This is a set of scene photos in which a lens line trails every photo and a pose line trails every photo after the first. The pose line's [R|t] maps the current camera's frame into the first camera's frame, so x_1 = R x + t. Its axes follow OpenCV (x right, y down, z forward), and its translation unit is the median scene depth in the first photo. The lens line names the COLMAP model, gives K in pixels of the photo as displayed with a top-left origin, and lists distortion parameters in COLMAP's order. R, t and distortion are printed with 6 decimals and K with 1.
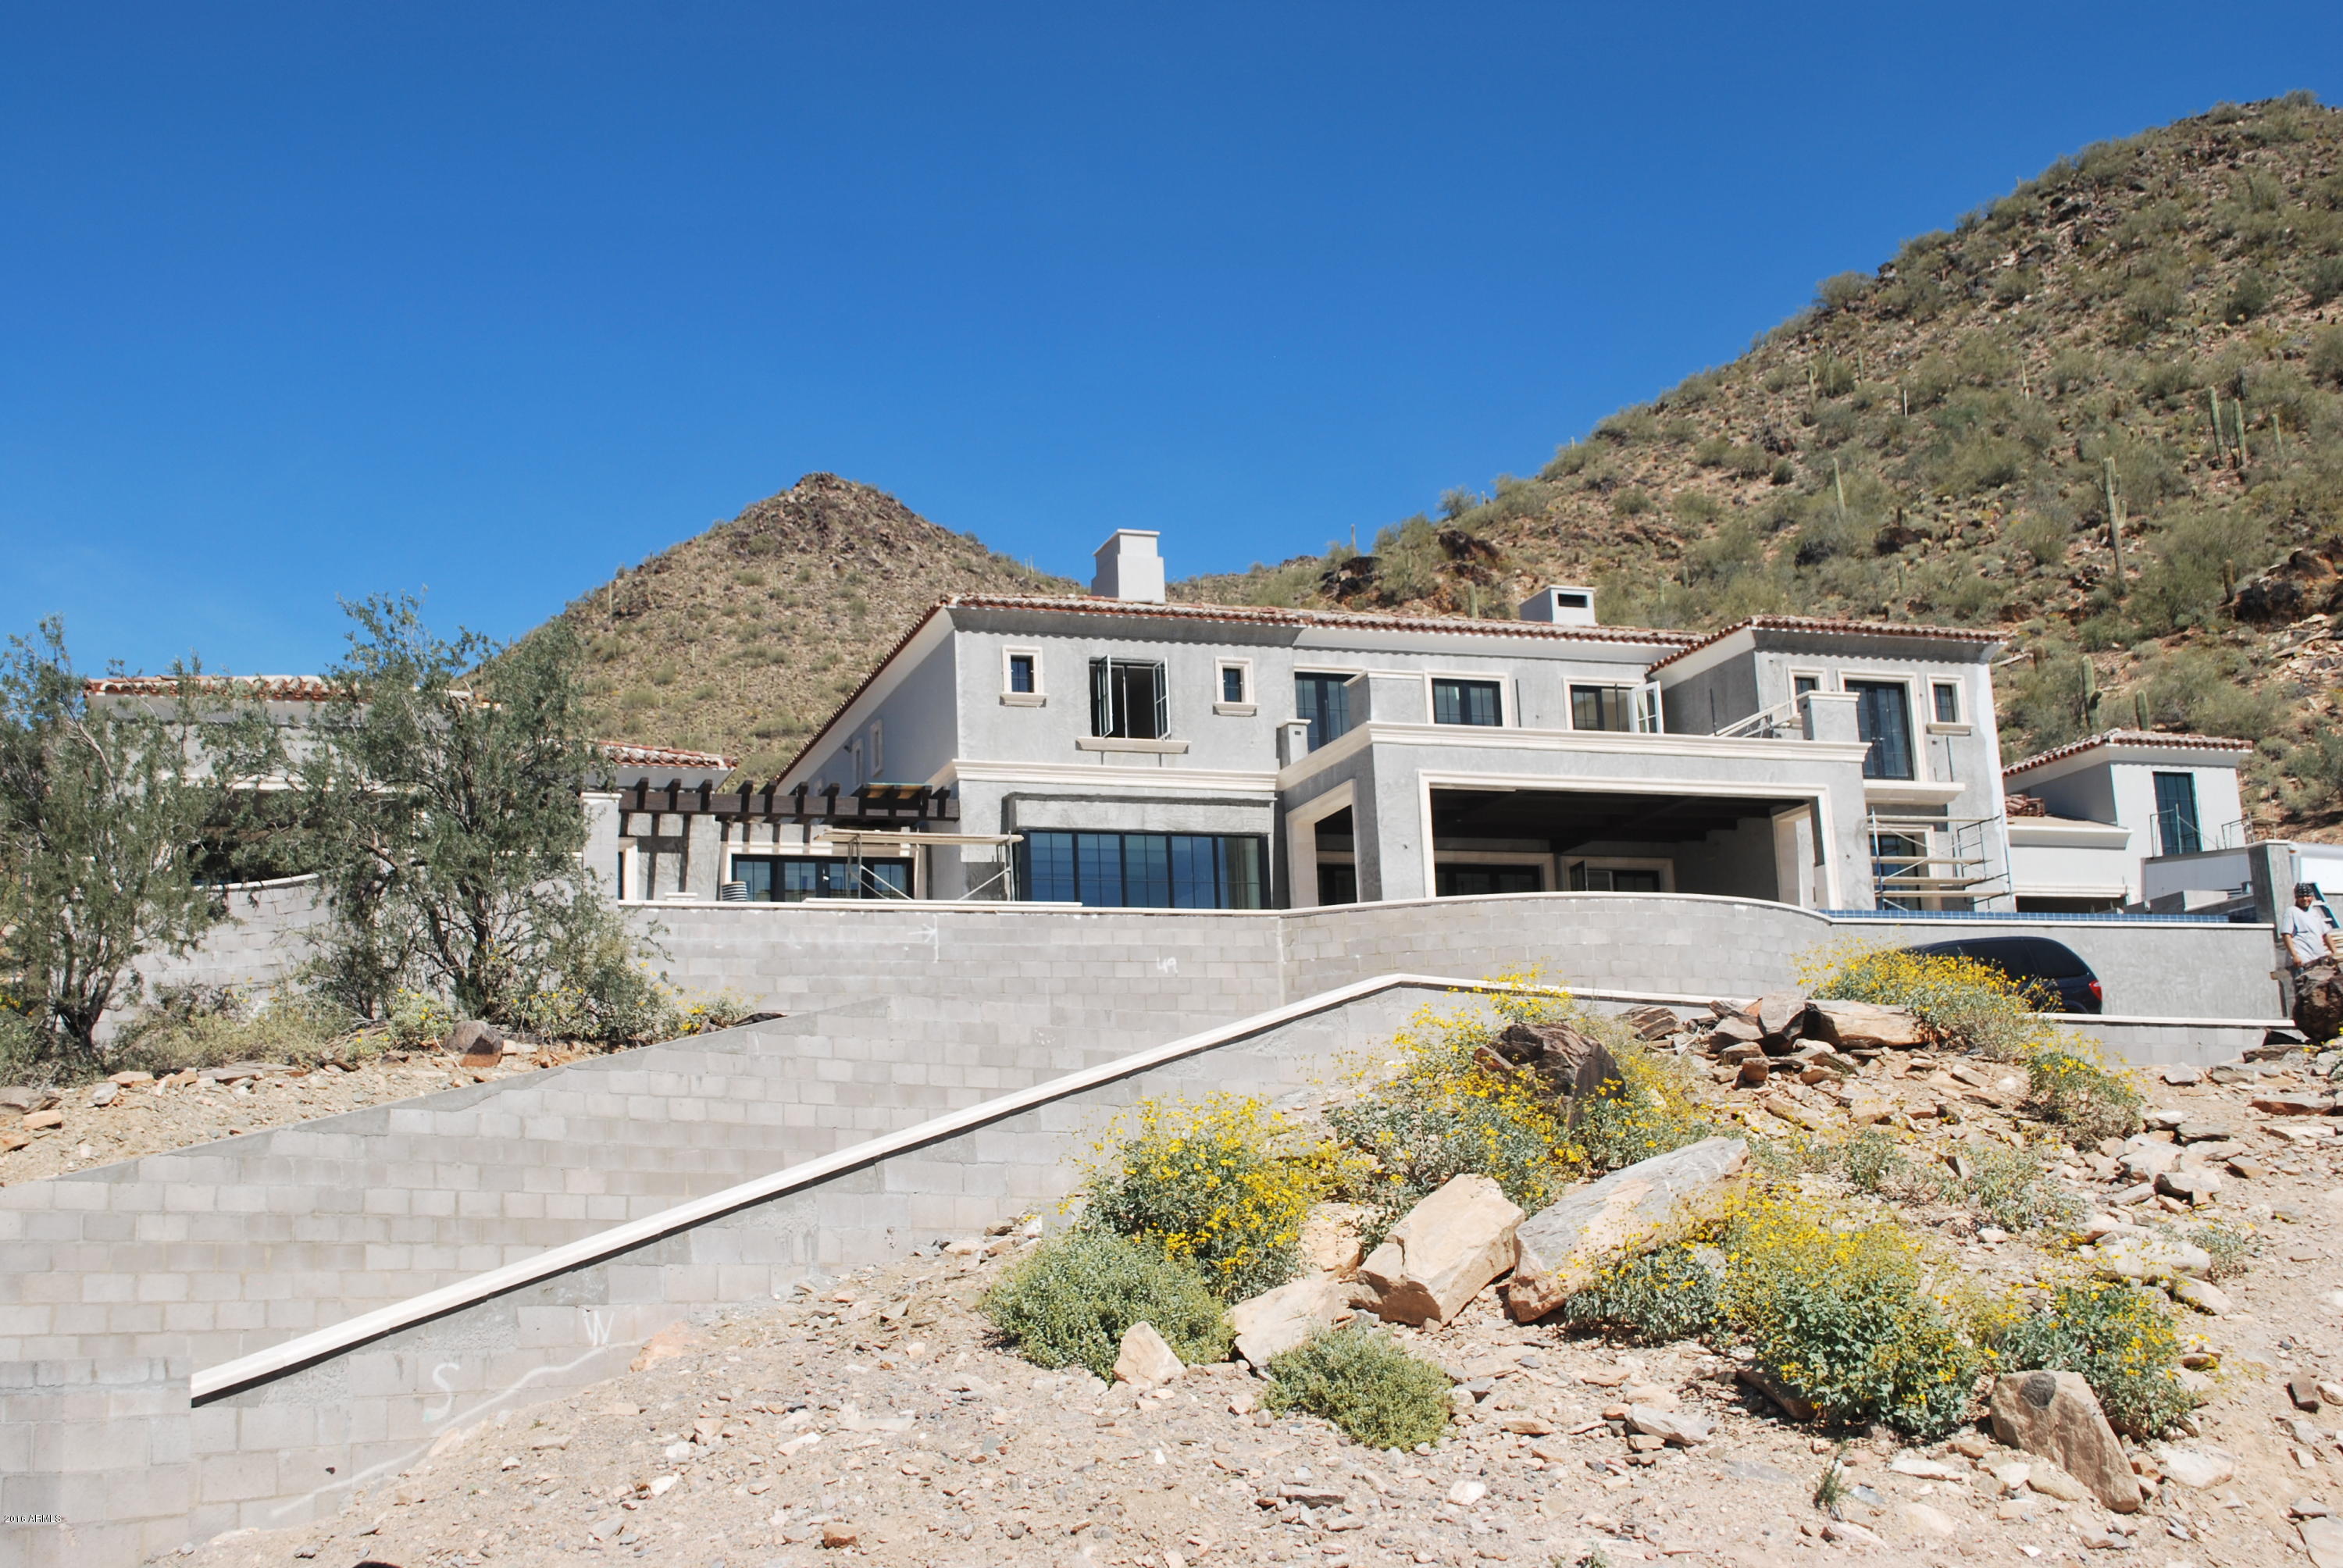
lens RADIAL K [[2642.5, 0, 1171.1], [0, 2642.5, 783.7], [0, 0, 1]] dist [0.001509, 0.000000]
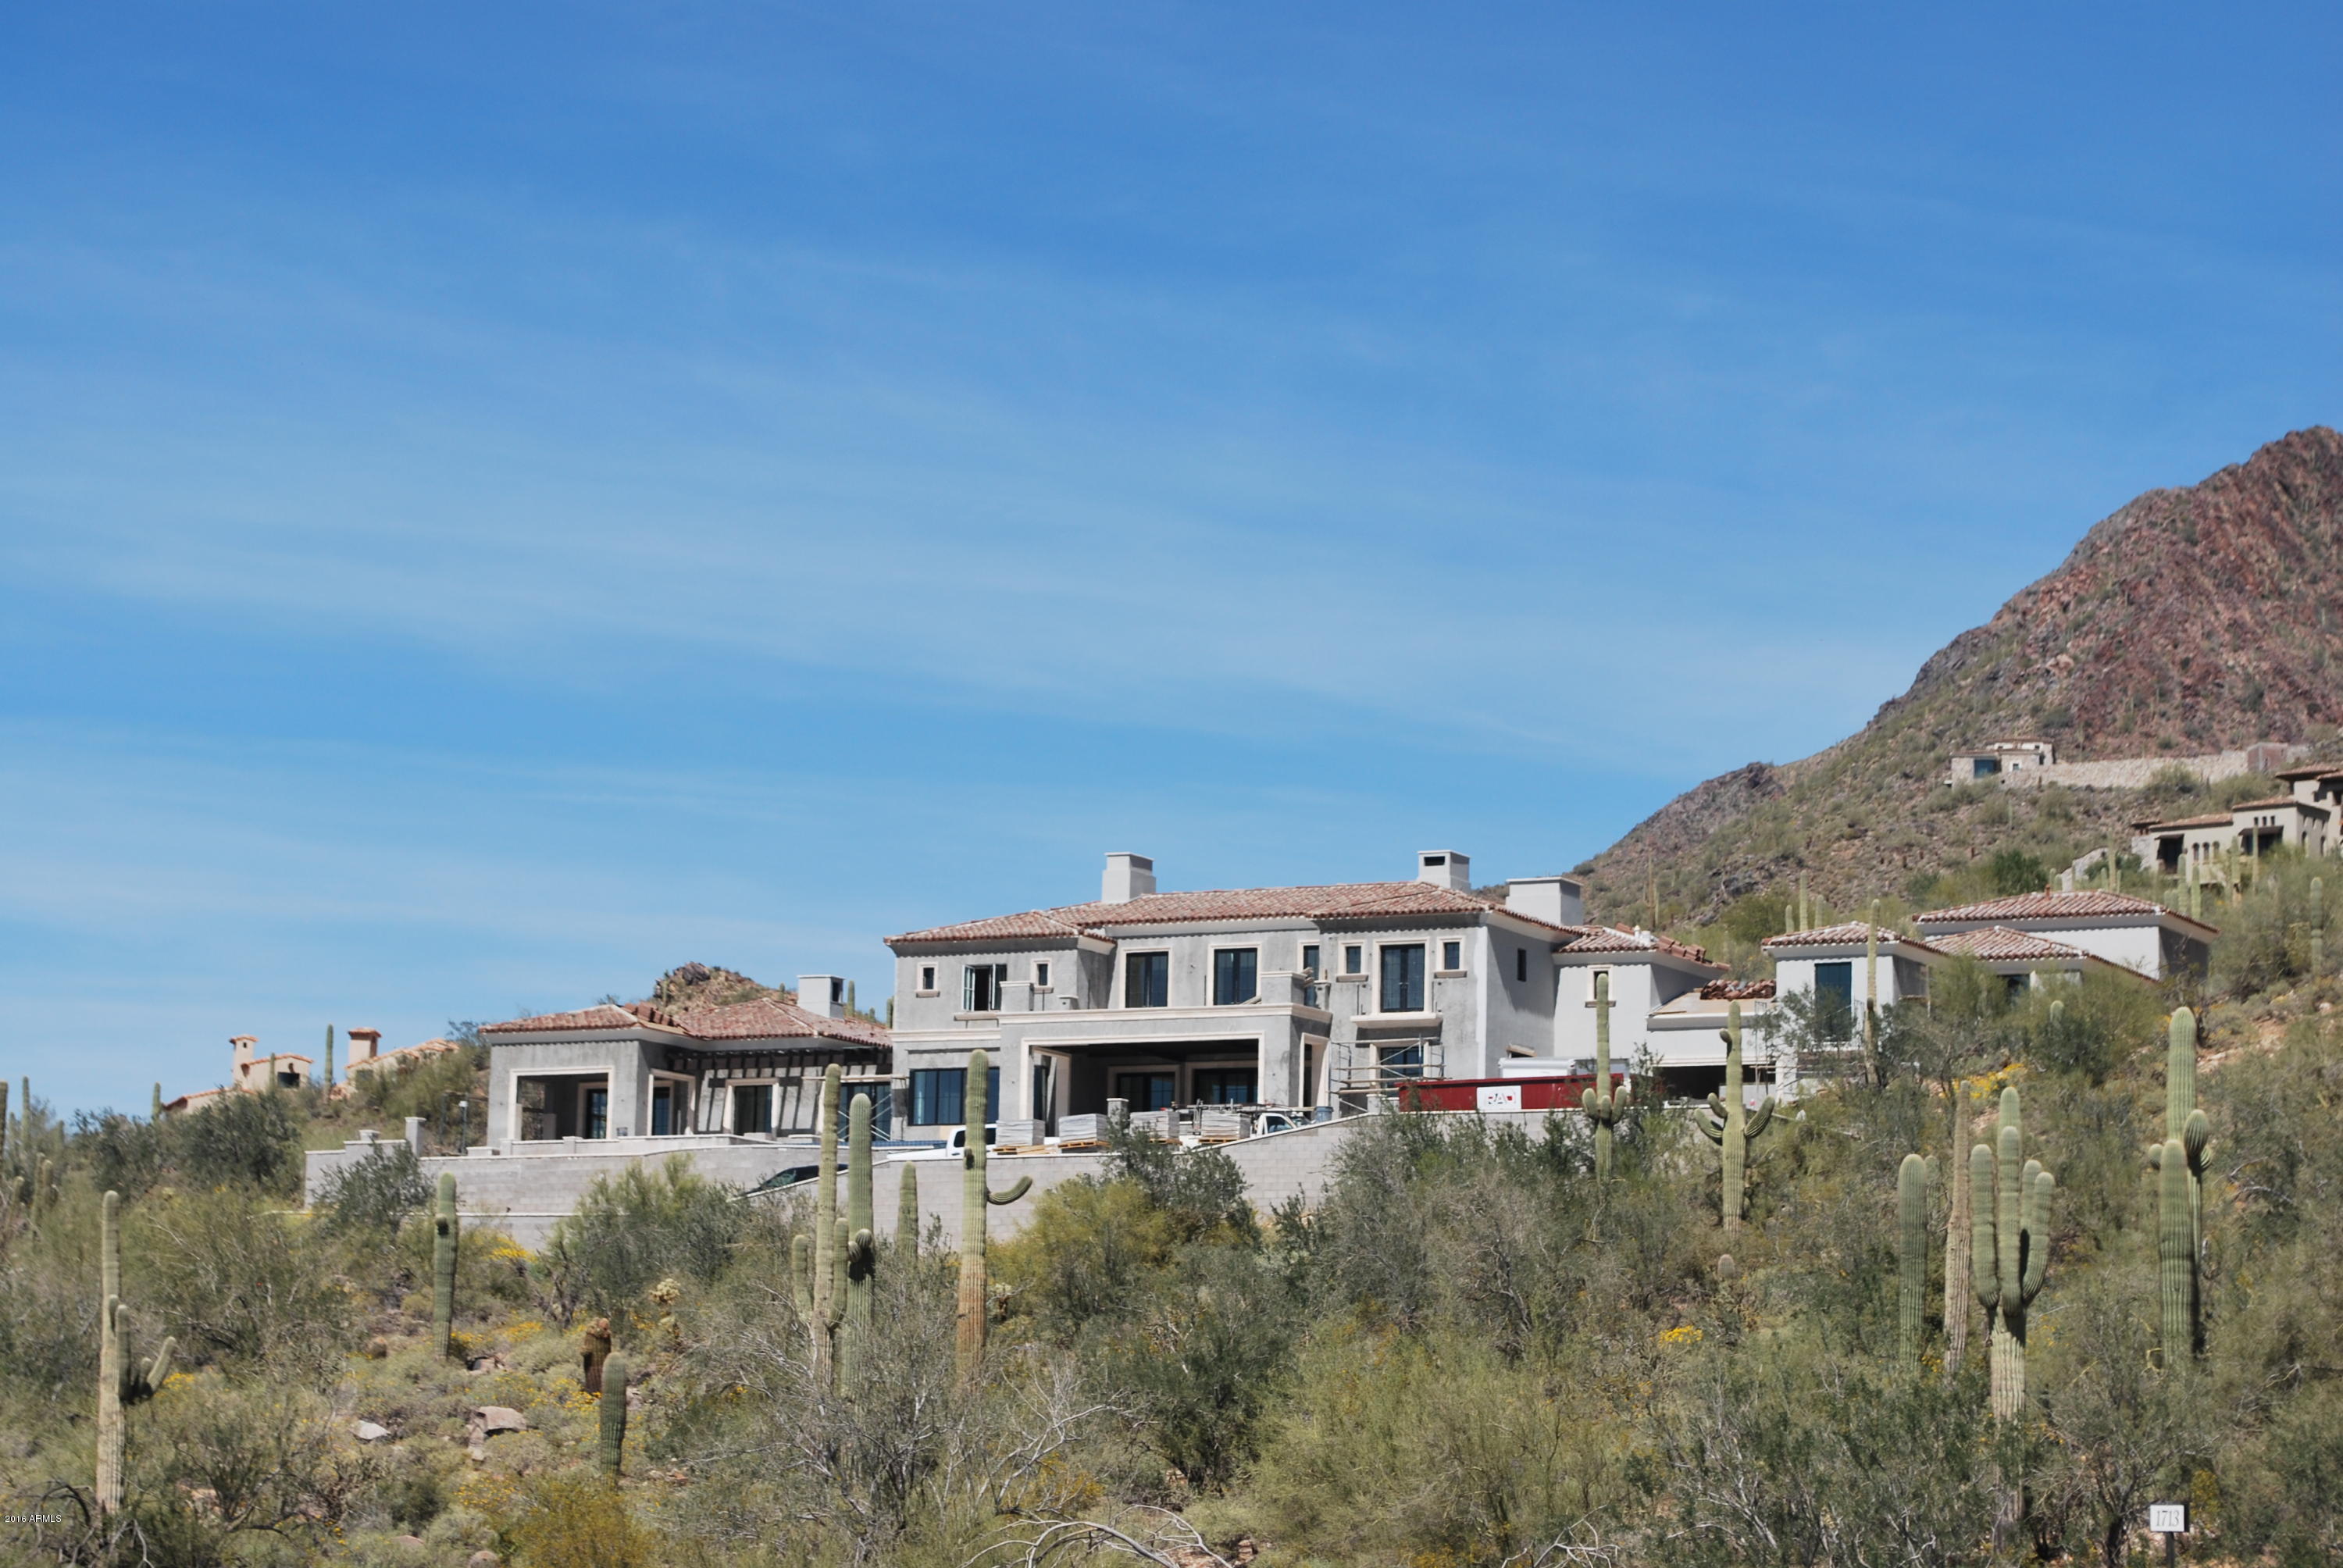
lens RADIAL K [[5531.0, 0, 1171.6], [0, 5531.0, 784.0], [0, 0, 1]] dist [0.018057, 0.000000]
pose [[0.677105, -0.051609, -0.734074, 2.498908], [0.101357, 0.994571, 0.023568, -0.218247], [0.728873, -0.090361, 0.678660, -1.226552]]
